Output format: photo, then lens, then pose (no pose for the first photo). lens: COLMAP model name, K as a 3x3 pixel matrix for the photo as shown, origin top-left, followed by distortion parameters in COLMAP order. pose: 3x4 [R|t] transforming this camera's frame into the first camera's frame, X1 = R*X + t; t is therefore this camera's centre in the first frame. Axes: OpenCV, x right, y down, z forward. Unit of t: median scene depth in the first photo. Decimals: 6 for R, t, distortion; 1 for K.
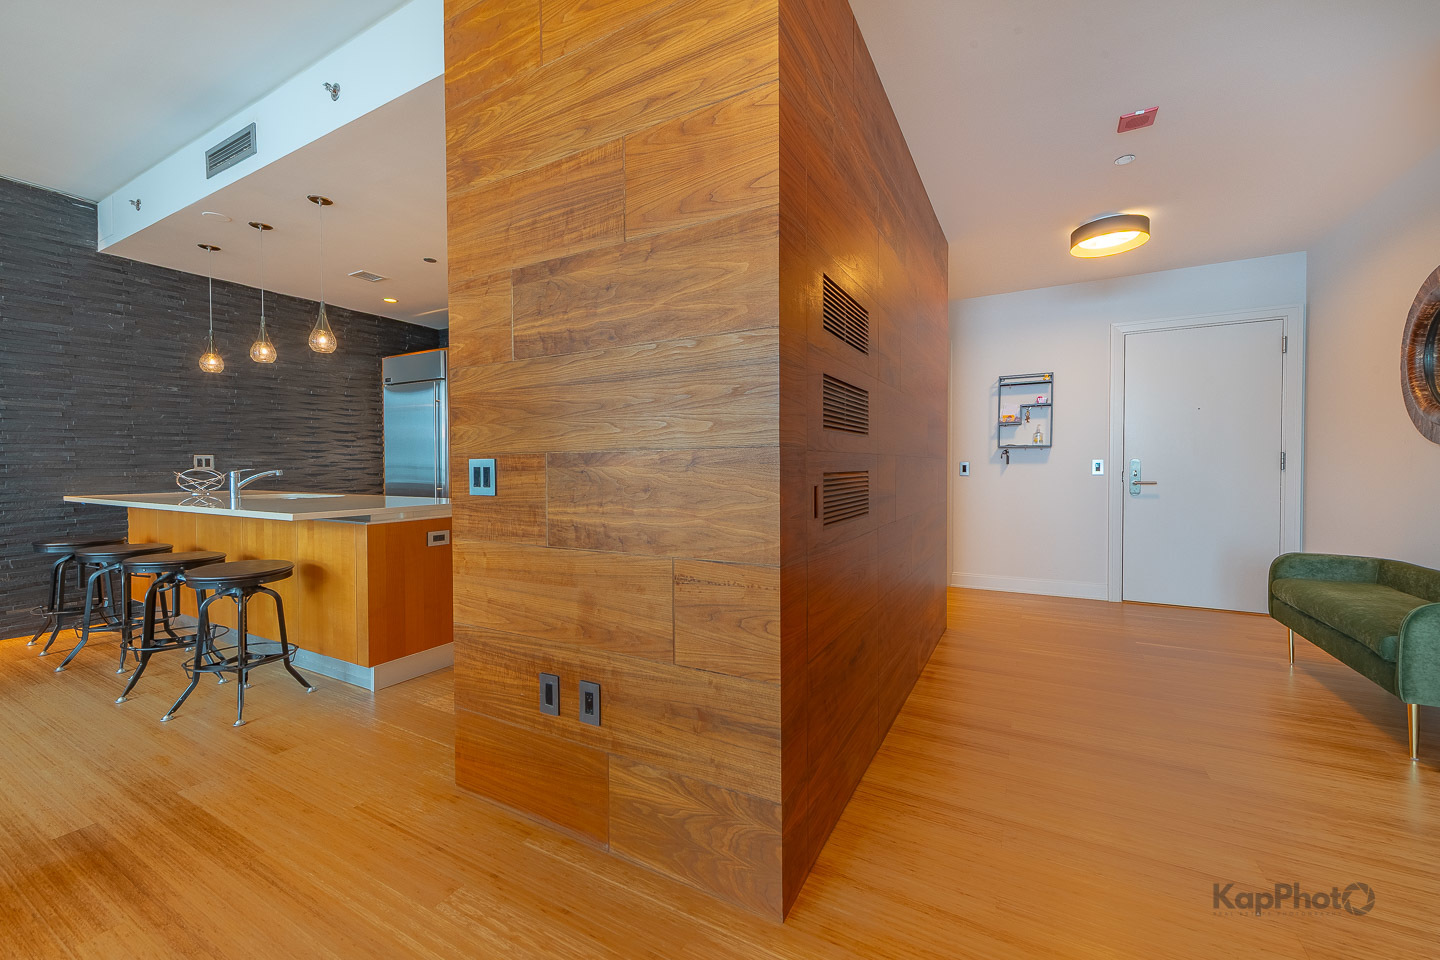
lens RADIAL K [[574.6, 0, 692.3], [0, 574.6, 477.9], [0, 0, 1]] dist [0.006470, 0.000293]
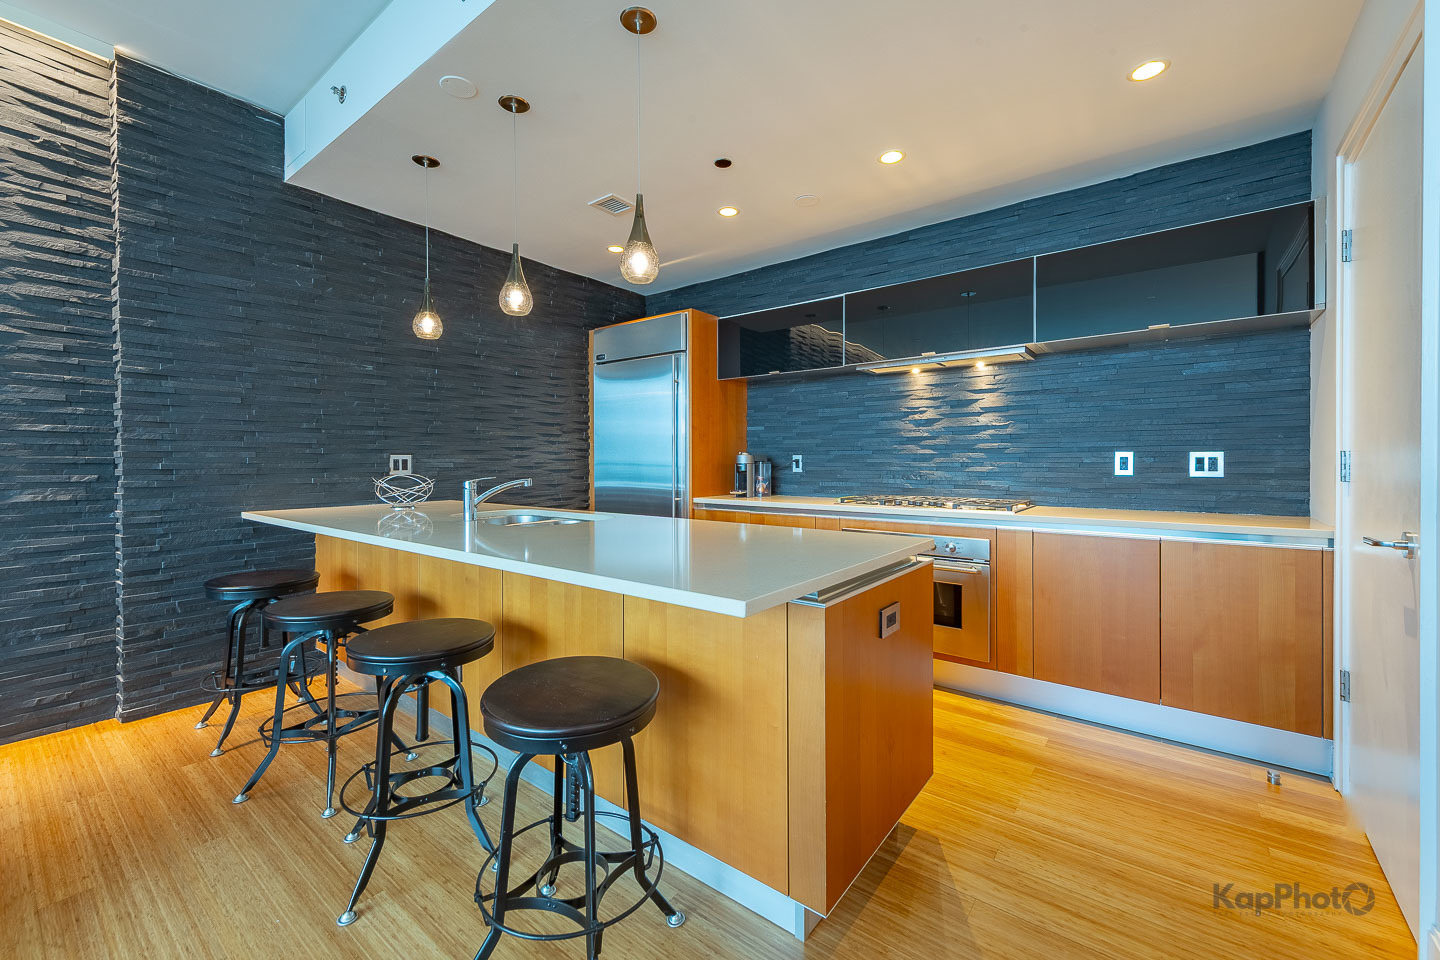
lens RADIAL K [[574.6, 0, 708.5], [0, 574.6, 467.1], [0, 0, 1]] dist [0.006470, 0.000293]
pose [[0.991349, 0.000168, -0.131254, -0.387454], [-0.001481, 0.999950, -0.009907, -0.018323], [0.131245, 0.010016, 0.991299, 0.338651]]
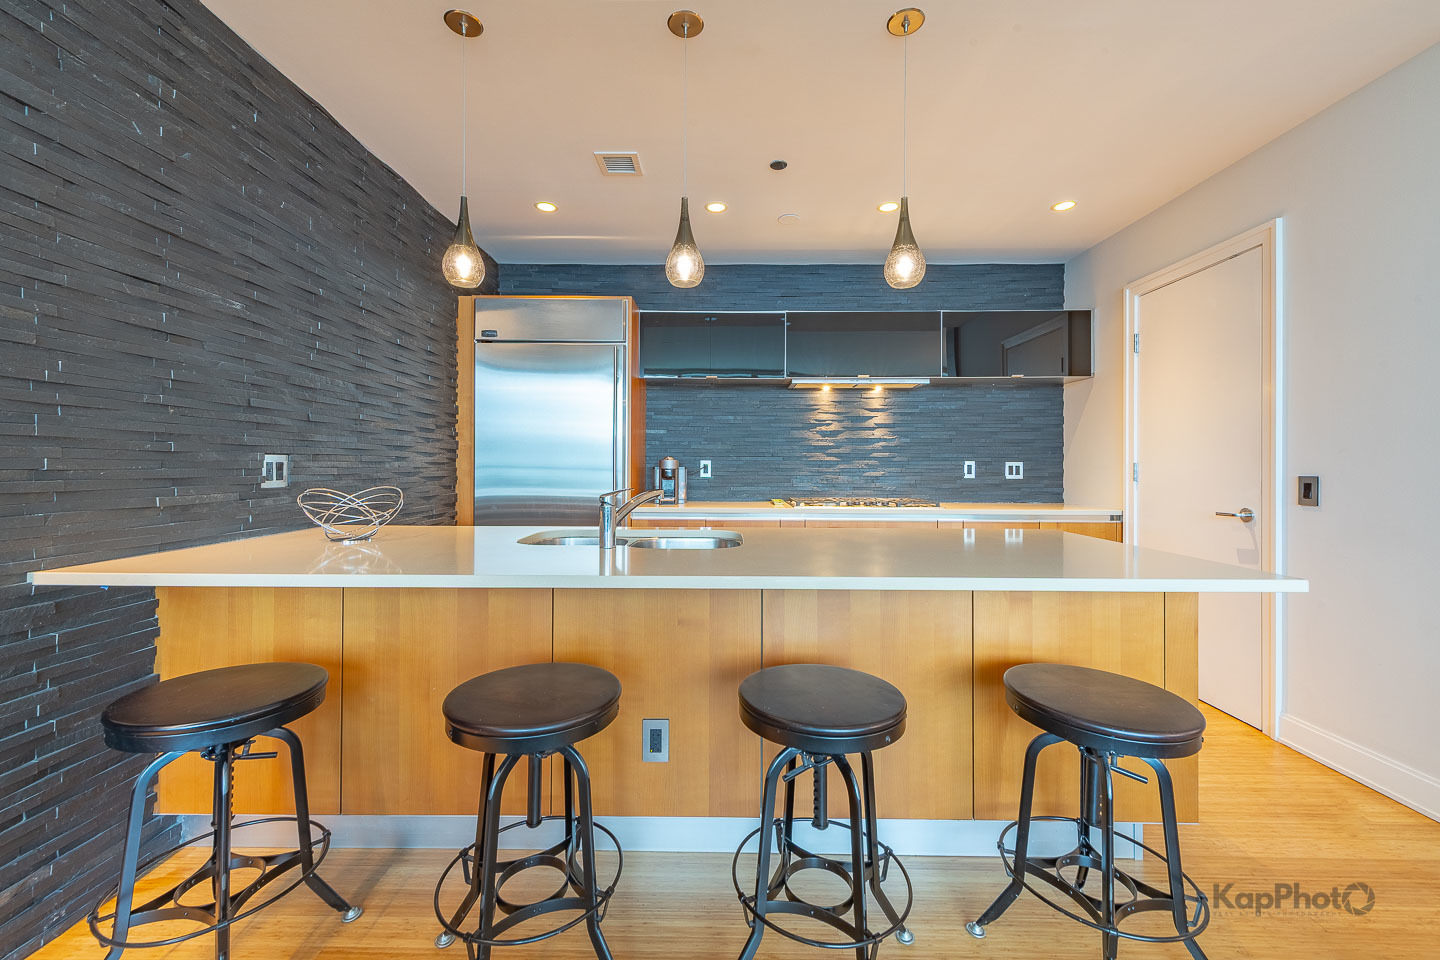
lens RADIAL K [[574.6, 0, 734.4], [0, 574.6, 465.8], [0, 0, 1]] dist [0.006470, 0.000293]
pose [[0.868641, 0.003768, 0.495428, -0.847982], [0.004528, 0.999869, -0.015545, -0.024201], [-0.495422, 0.015746, 0.868510, 0.463633]]
